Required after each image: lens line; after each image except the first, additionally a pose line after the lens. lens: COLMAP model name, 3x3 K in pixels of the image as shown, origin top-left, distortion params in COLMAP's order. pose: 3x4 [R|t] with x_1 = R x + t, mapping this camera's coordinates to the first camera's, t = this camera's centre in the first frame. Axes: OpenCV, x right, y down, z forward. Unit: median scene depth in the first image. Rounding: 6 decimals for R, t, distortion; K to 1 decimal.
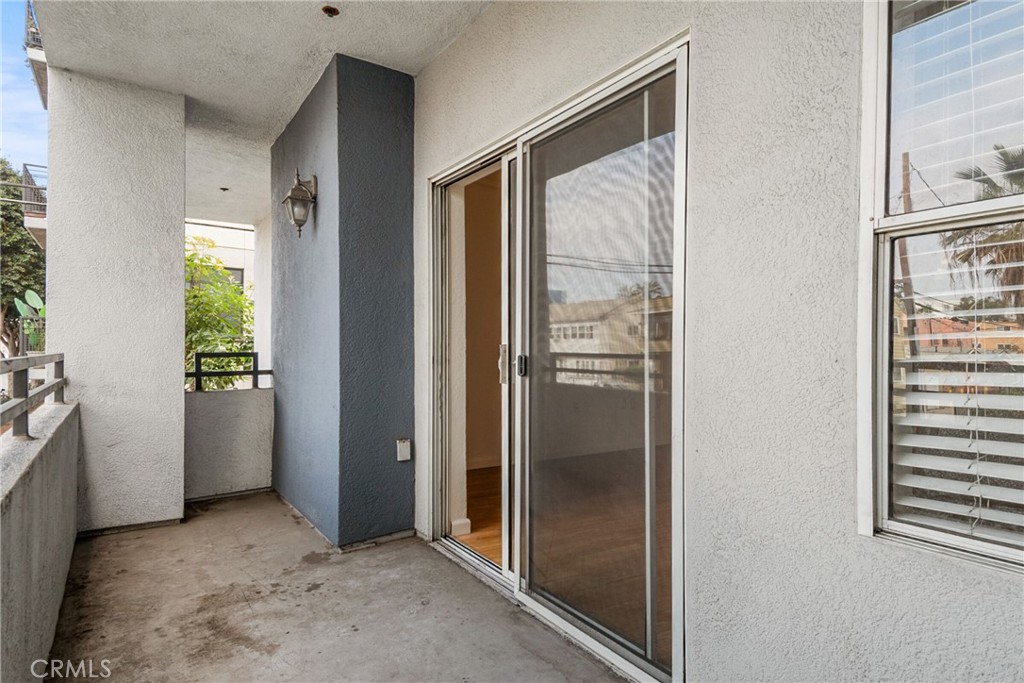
lens RADIAL K [[549.5, 0, 514.1], [0, 549.5, 356.2], [0, 0, 1]] dist [0.083577, -0.063119]
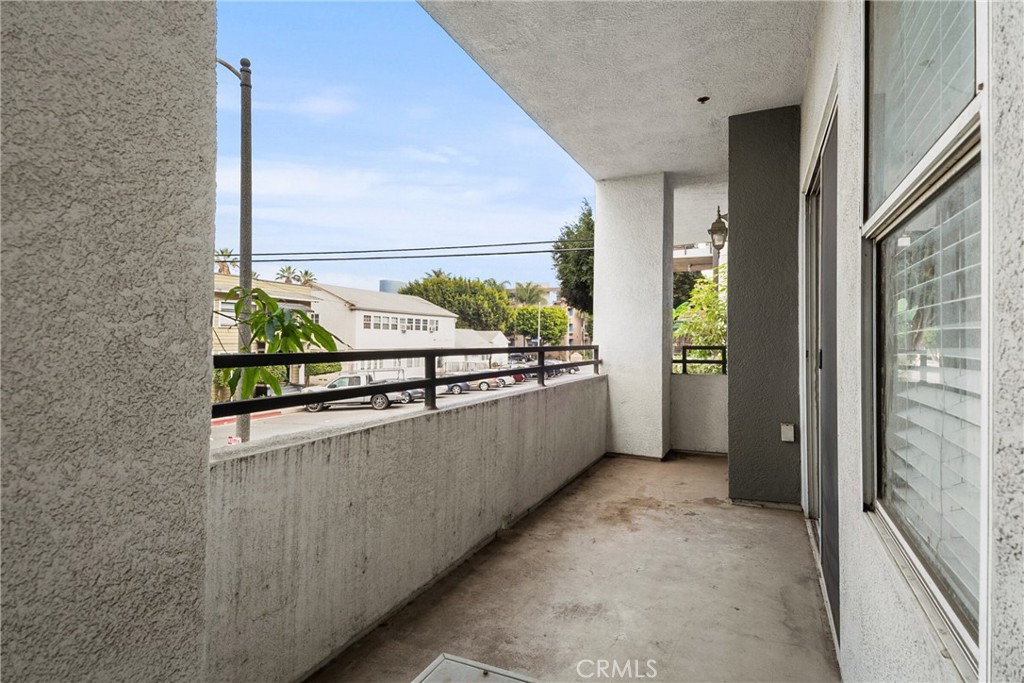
lens RADIAL K [[542.8, 0, 526.5], [0, 542.8, 345.9], [0, 0, 1]] dist [0.087180, -0.059458]
pose [[0.522120, 0.007600, -0.852838, 0.545523], [-0.015493, 0.999880, -0.000575, 0.000450], [0.852731, 0.013513, 0.522175, -0.065192]]
